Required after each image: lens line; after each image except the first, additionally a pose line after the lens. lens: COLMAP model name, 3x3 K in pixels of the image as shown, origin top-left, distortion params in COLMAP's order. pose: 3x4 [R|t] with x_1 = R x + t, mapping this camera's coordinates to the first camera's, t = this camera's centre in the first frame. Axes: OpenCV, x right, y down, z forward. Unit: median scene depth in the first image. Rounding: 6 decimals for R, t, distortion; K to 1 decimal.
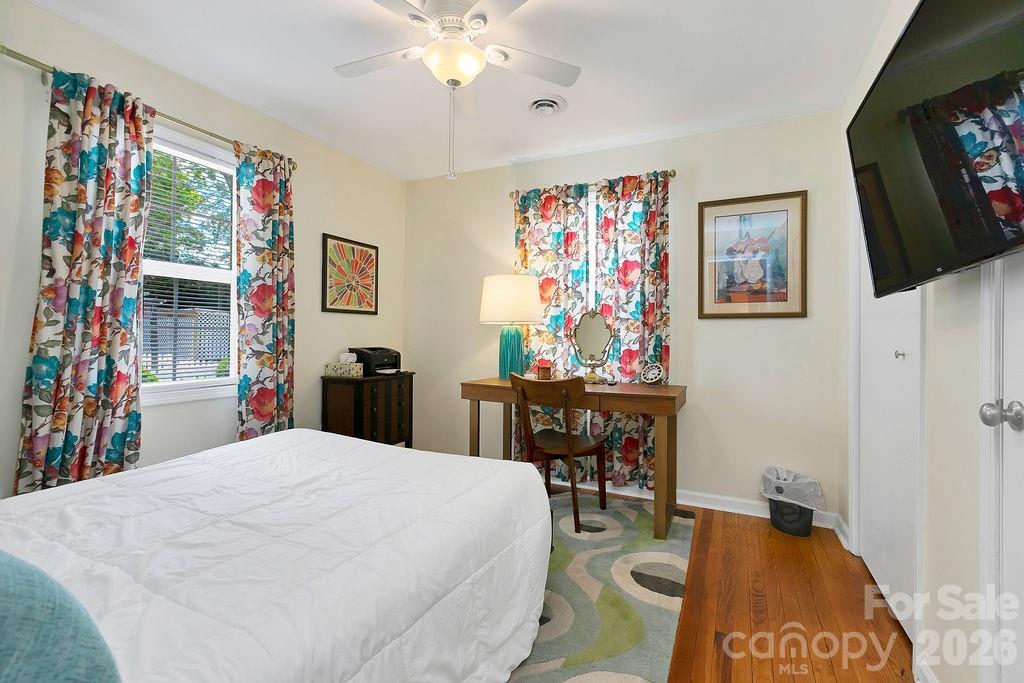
lens RADIAL K [[459.0, 0, 512.0], [0, 459.0, 341.5], [0, 0, 1]] dist [0.002448, 0.000257]
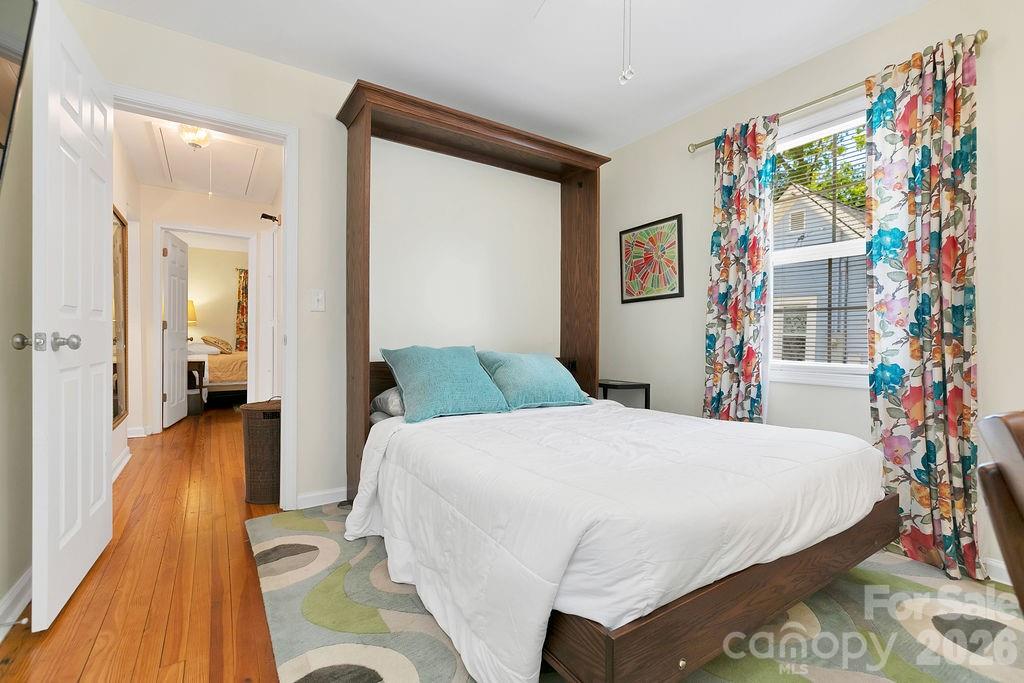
lens RADIAL K [[447.8, 0, 514.2], [0, 447.8, 326.3], [0, 0, 1]] dist [-0.000334, -0.000079]
pose [[-0.504018, -0.006771, -0.863667, 0.492961], [-0.000642, 0.999972, -0.007464, 0.016607], [0.863693, -0.003207, -0.504008, 1.042839]]
